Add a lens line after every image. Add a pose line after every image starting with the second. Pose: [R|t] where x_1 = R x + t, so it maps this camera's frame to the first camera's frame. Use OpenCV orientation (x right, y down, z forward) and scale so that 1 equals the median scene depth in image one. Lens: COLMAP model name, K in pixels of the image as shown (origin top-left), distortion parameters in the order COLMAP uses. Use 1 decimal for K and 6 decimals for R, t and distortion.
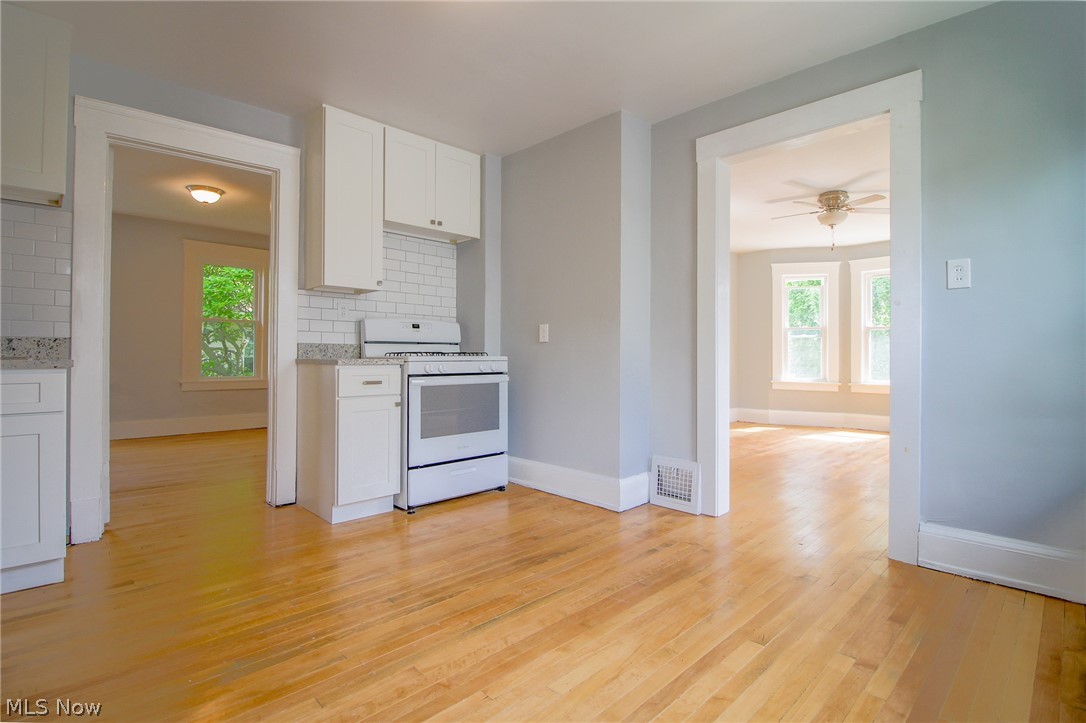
lens RADIAL K [[511.4, 0, 545.4], [0, 511.4, 354.7], [0, 0, 1]] dist [-0.006582, -0.008622]
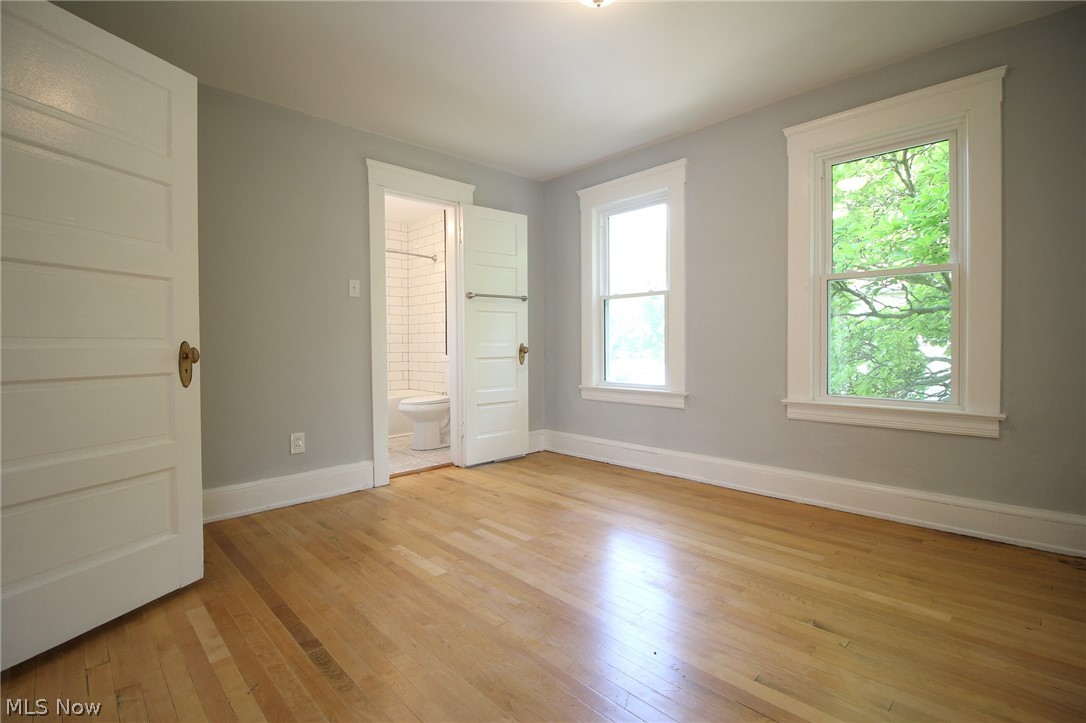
lens RADIAL K [[511.4, 0, 553.7], [0, 511.4, 350.8], [0, 0, 1]] dist [-0.006582, -0.008622]
pose [[-0.027362, 0.002847, -0.999622, -0.323844], [0.009122, 0.999955, 0.002598, -0.005083], [0.999584, -0.009047, -0.027386, 1.382848]]
